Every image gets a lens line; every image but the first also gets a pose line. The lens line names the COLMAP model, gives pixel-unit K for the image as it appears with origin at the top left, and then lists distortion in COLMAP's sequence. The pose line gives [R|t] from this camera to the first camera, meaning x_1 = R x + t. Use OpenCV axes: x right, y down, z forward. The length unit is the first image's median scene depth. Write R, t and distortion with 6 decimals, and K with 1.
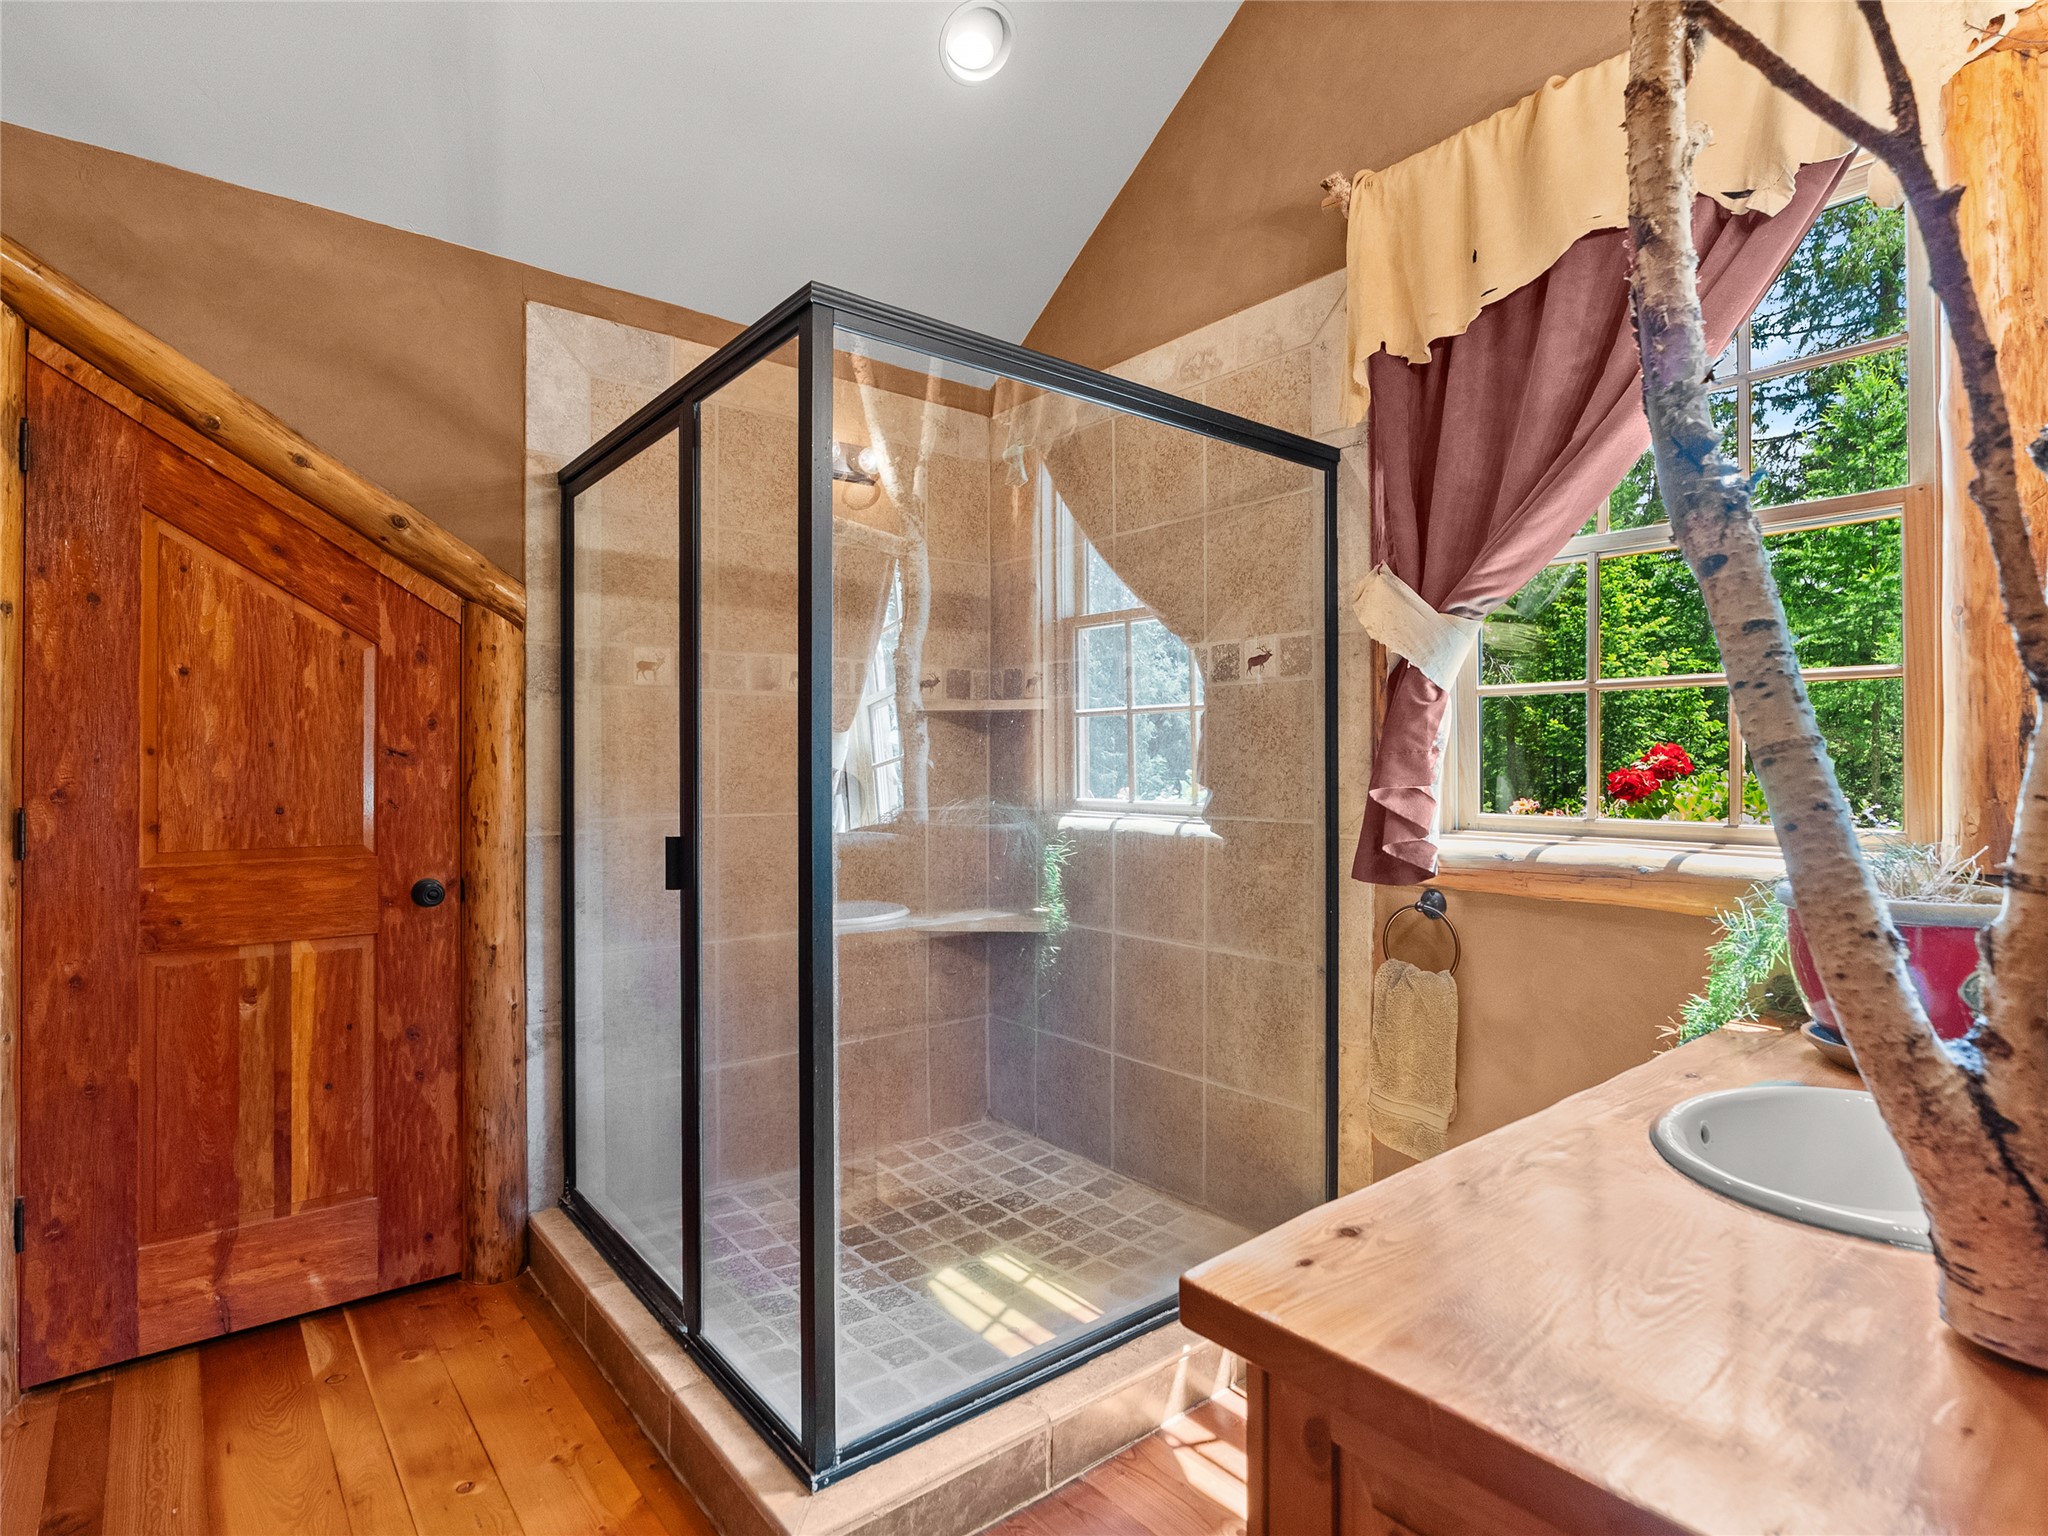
lens RADIAL K [[1038.2, 0, 1019.1], [0, 1038.2, 761.8], [0, 0, 1]] dist [-0.011645, 0.001060]
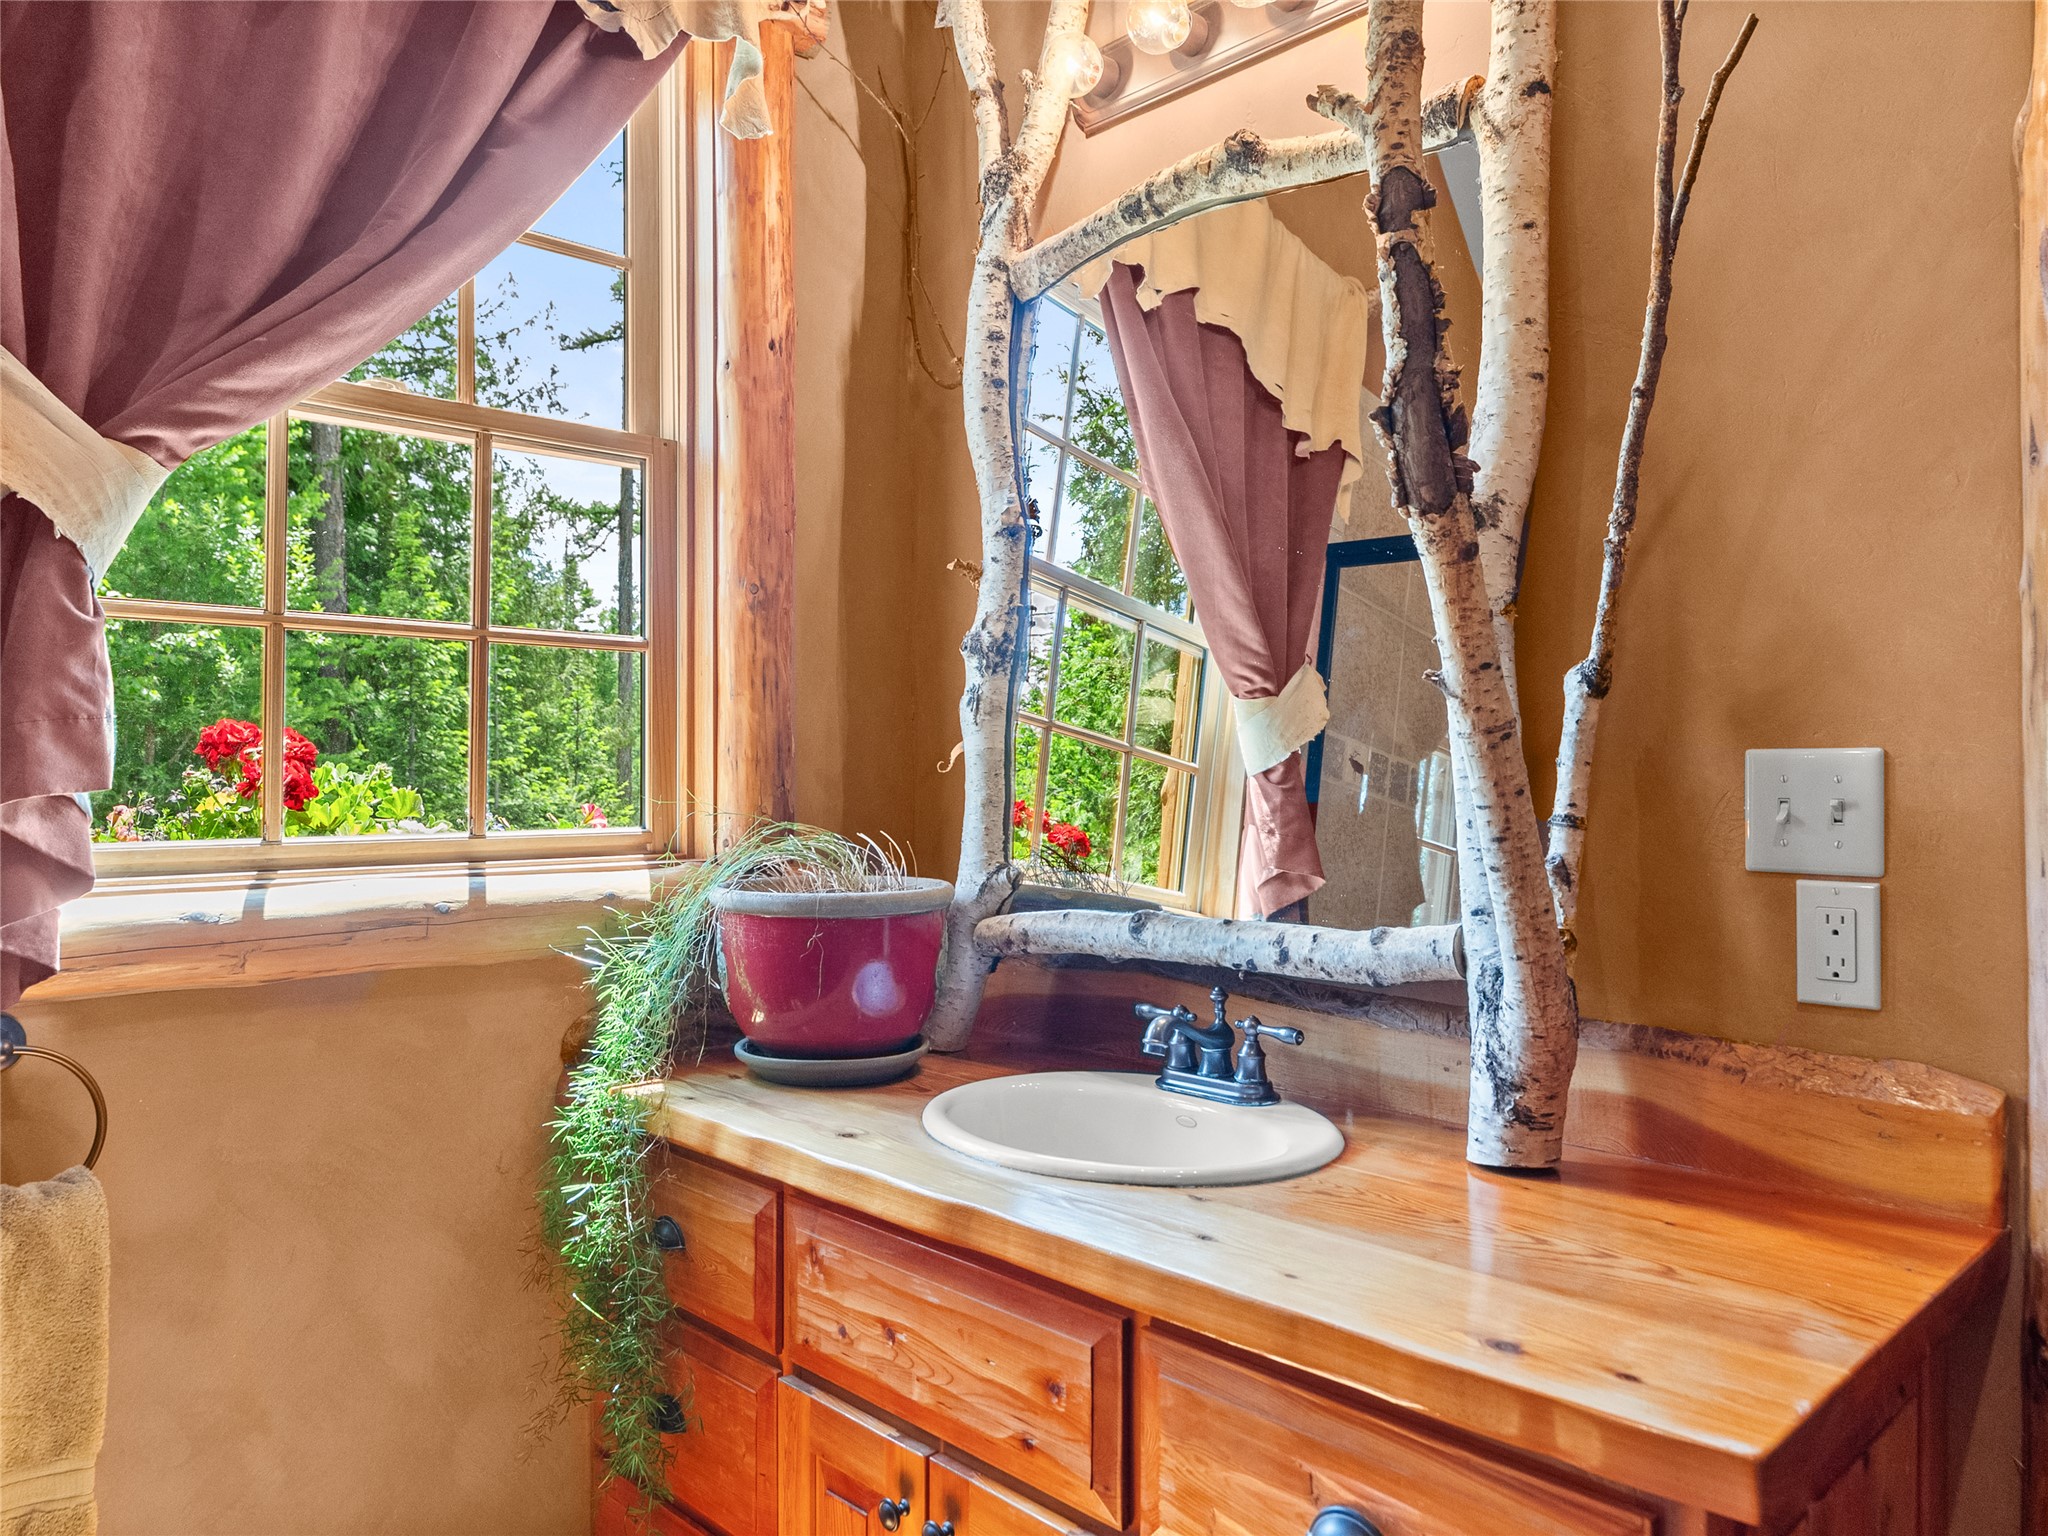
lens RADIAL K [[1436.4, 0, 1021.1], [0, 1436.4, 768.3], [0, 0, 1]] dist [-0.005656, -0.000663]
pose [[-0.071927, 0.000184, 0.997410, -0.309468], [-0.002351, 0.999997, -0.000354, 0.012705], [-0.997407, -0.002370, -0.071926, 0.624580]]
